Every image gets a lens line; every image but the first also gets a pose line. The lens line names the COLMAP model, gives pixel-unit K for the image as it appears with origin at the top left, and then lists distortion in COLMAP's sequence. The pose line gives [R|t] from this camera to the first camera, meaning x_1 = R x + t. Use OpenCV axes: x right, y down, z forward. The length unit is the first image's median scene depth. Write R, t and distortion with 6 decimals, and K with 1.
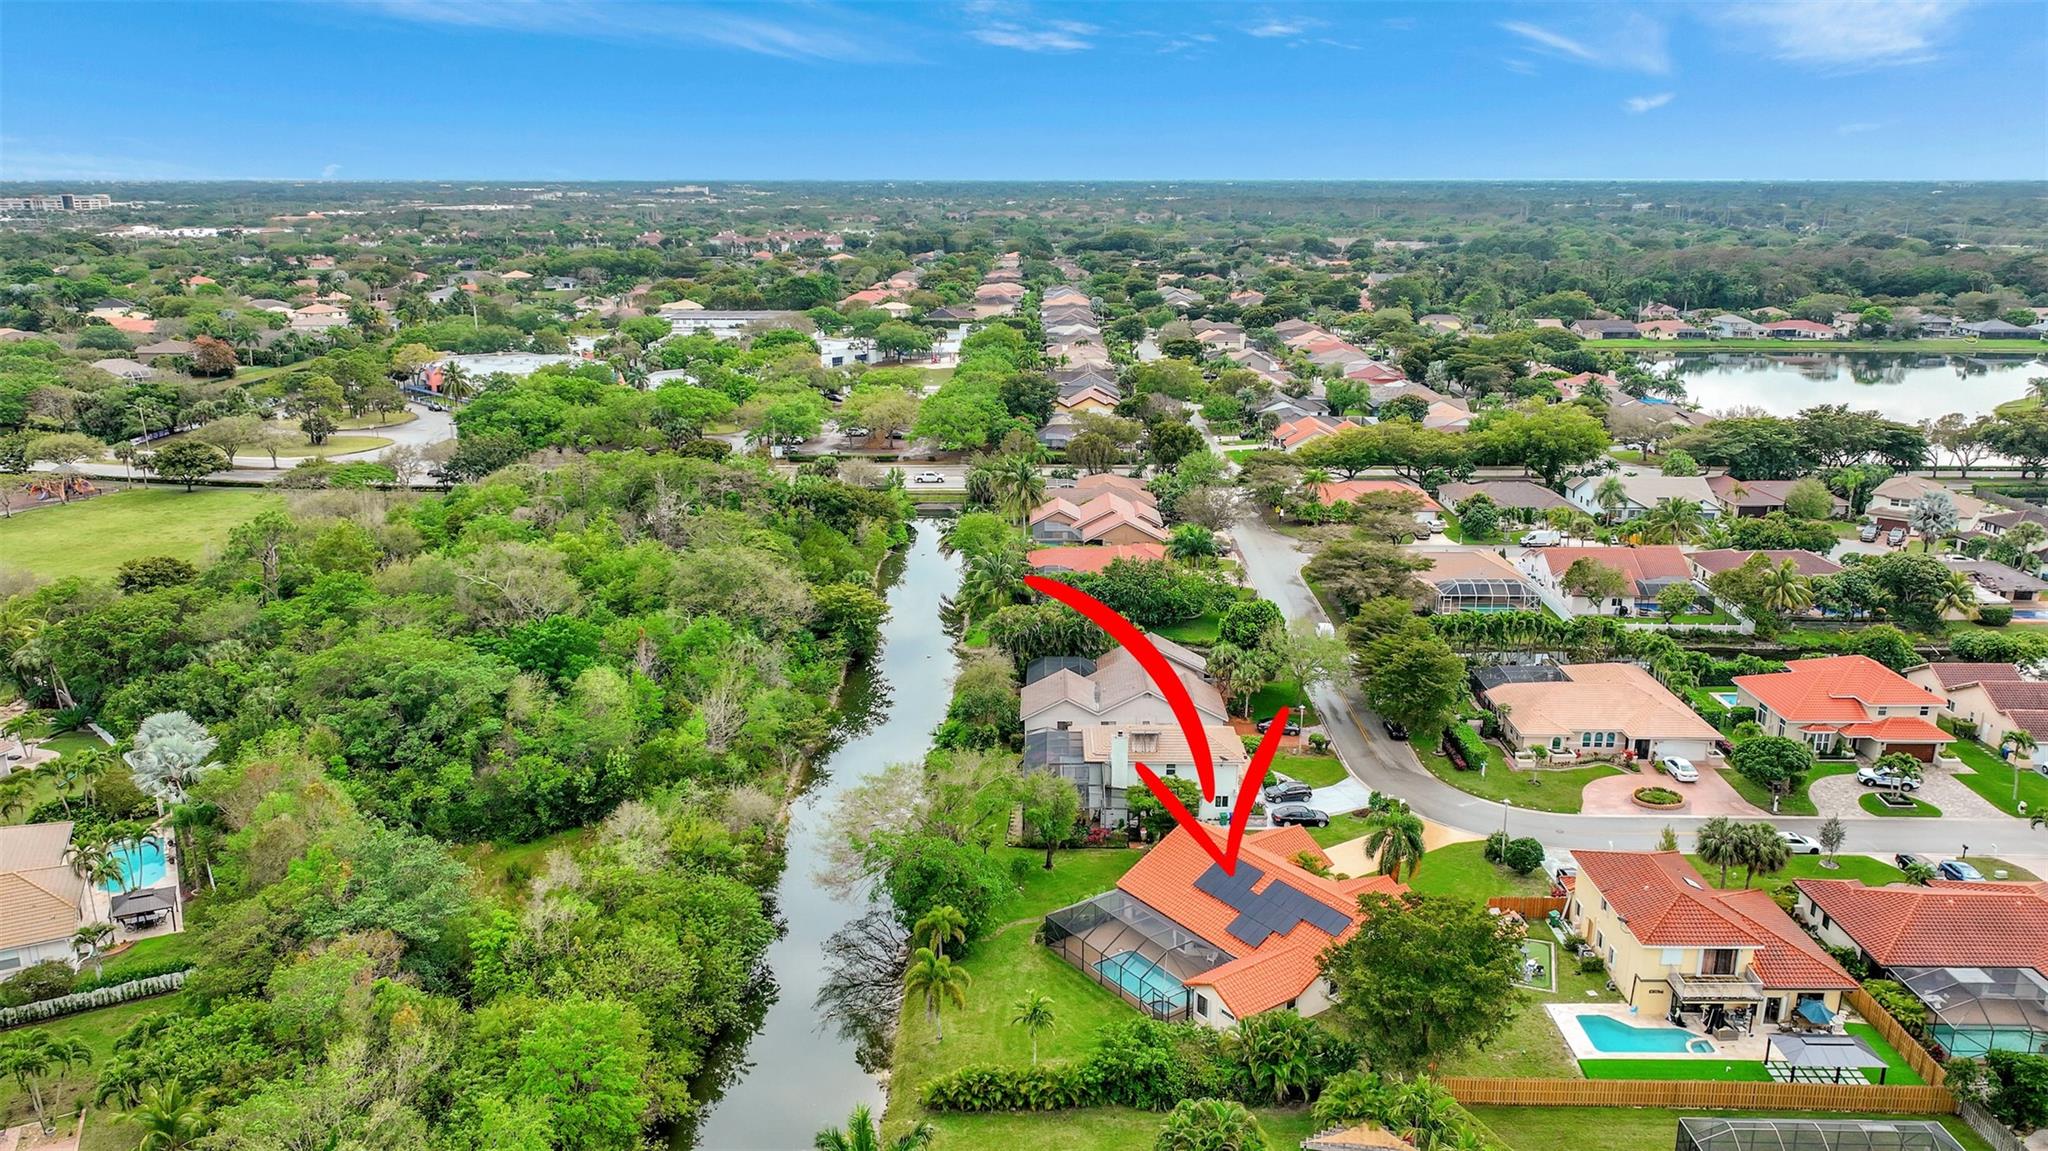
lens RADIAL K [[1447.5, 0, 1028.7], [0, 1447.5, 574.1], [0, 0, 1]] dist [0.000693, 0.002279]
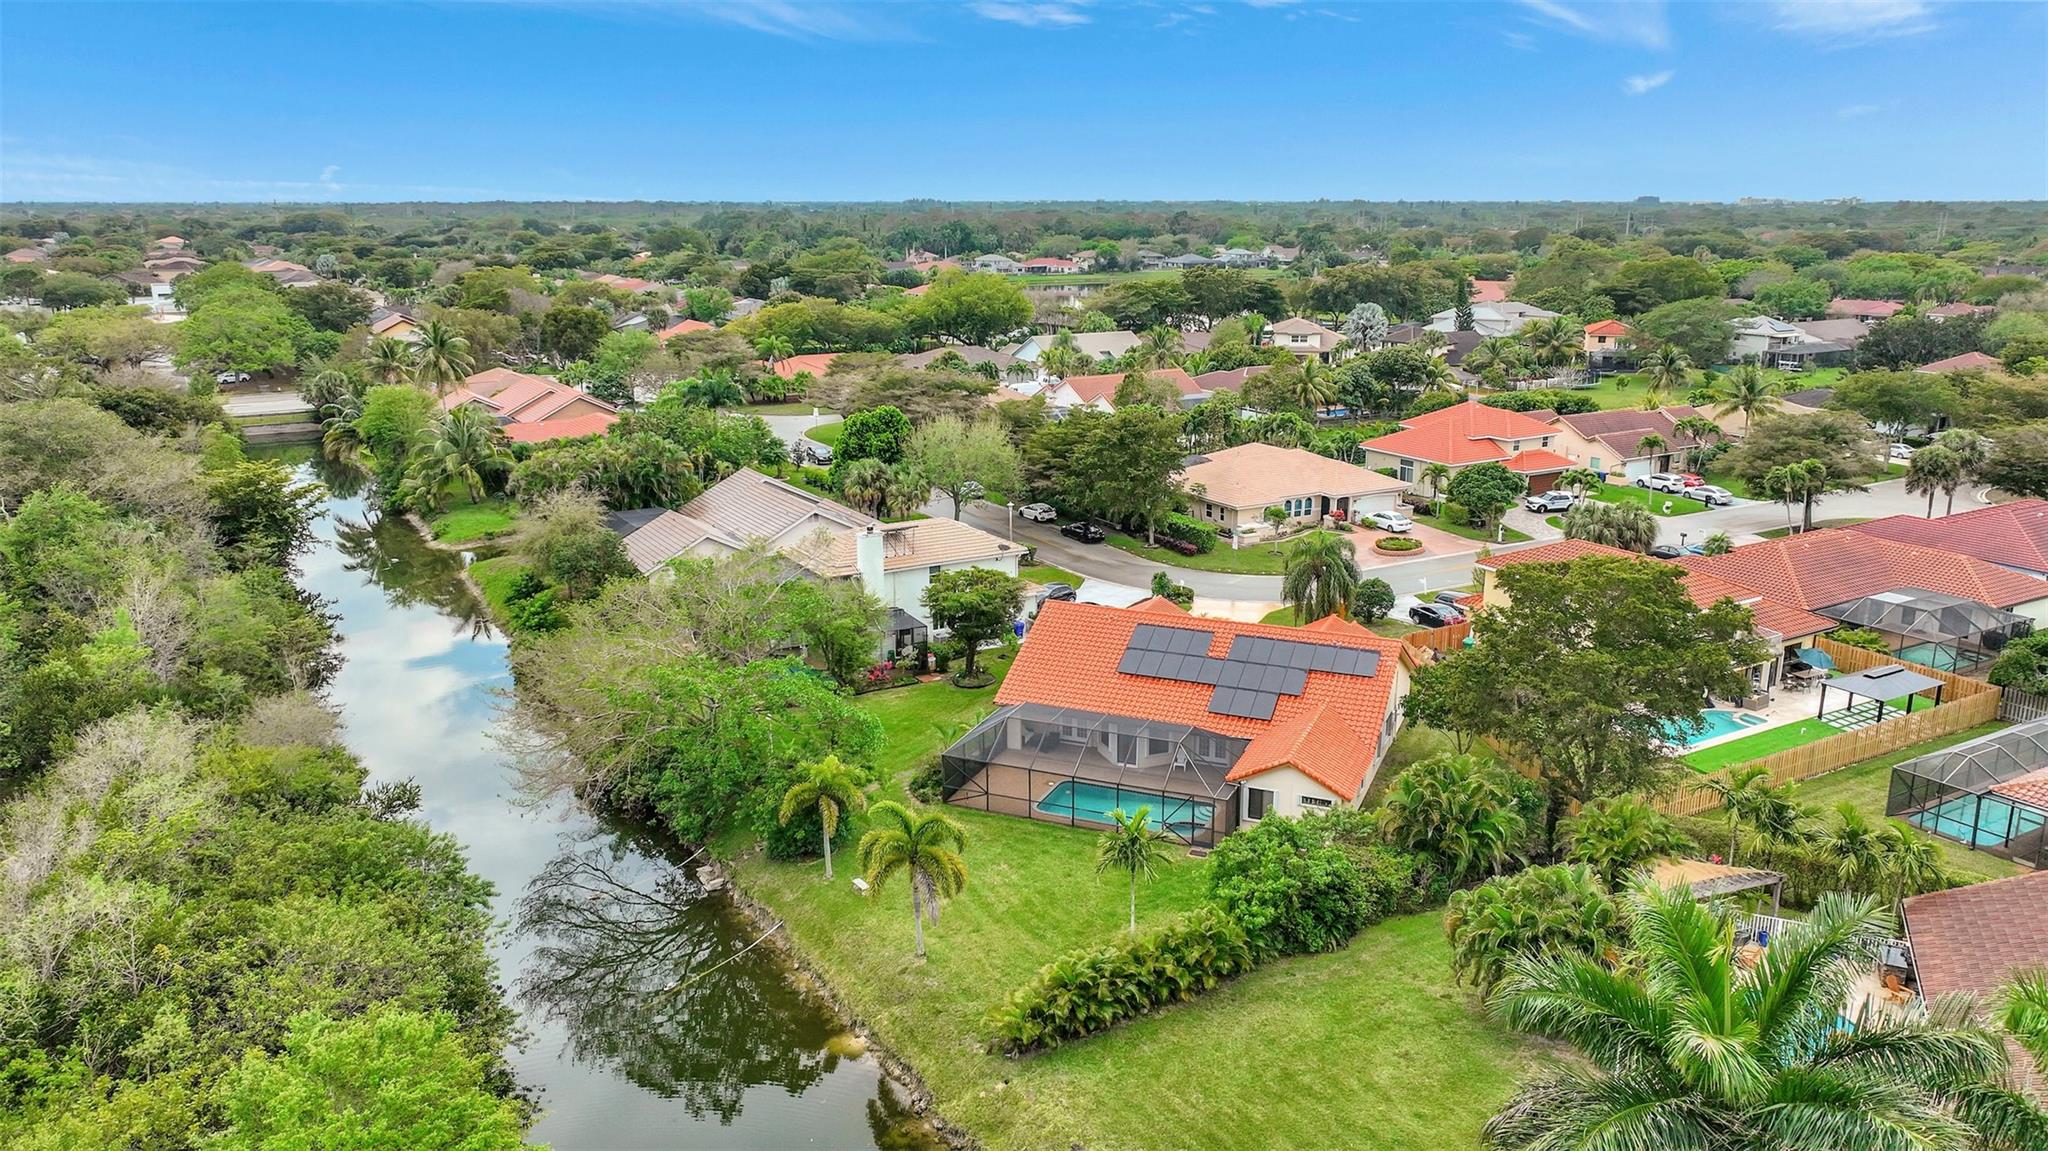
lens RADIAL K [[1447.5, 0, 1035.5], [0, 1447.5, 573.7], [0, 0, 1]] dist [0.000693, 0.002279]
pose [[0.854175, -0.133965, 0.502432, -0.141388], [0.139537, 0.989857, 0.026704, 0.079439], [-0.500913, 0.047298, 0.864204, 0.232940]]
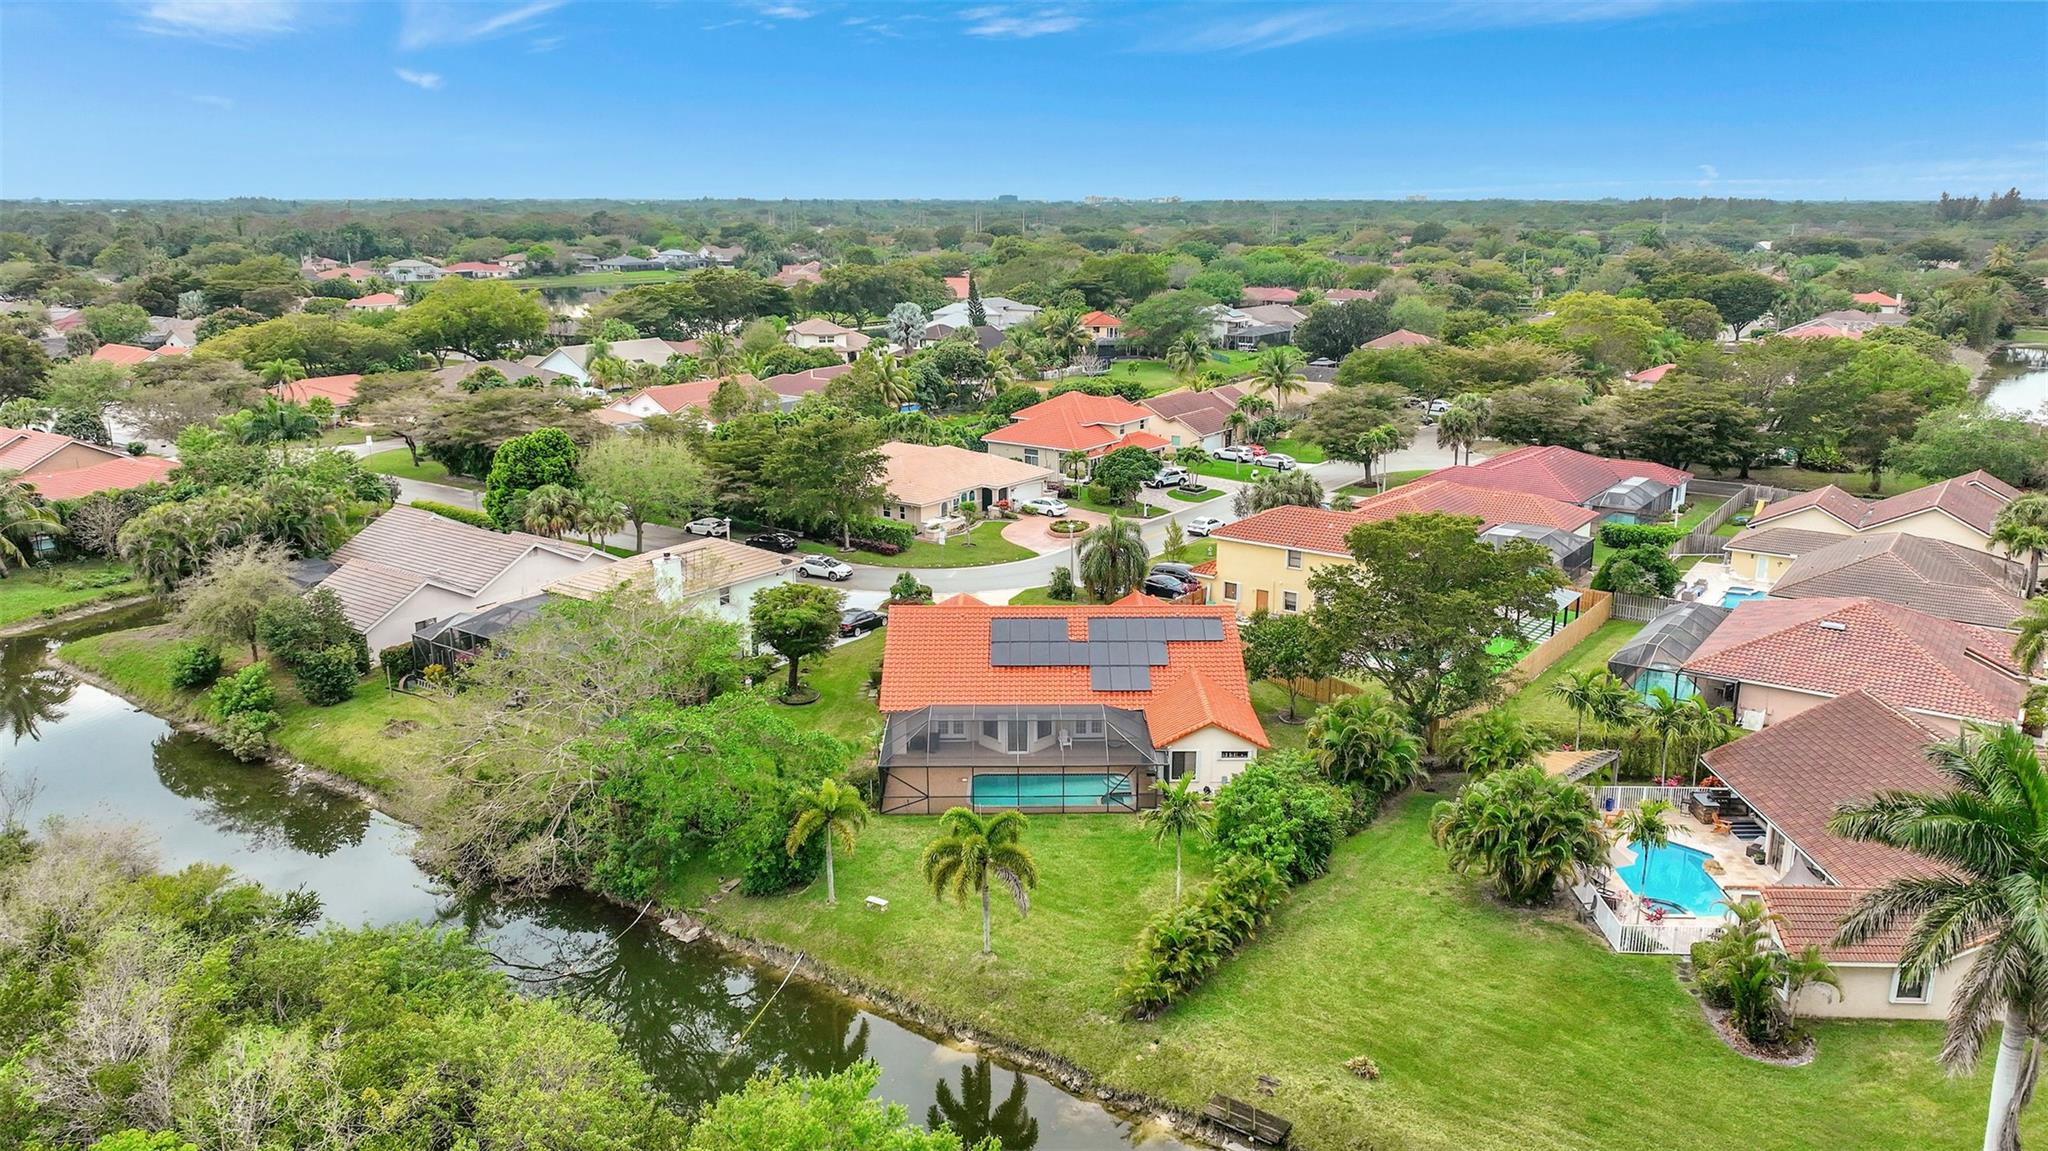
lens RADIAL K [[1447.5, 0, 1039.4], [0, 1447.5, 579.5], [0, 0, 1]] dist [0.000693, 0.002279]
pose [[0.575484, -0.212062, 0.789840, -0.235097], [0.216147, 0.970893, 0.103186, 0.057353], [-0.788732, 0.111339, 0.604570, 0.298227]]
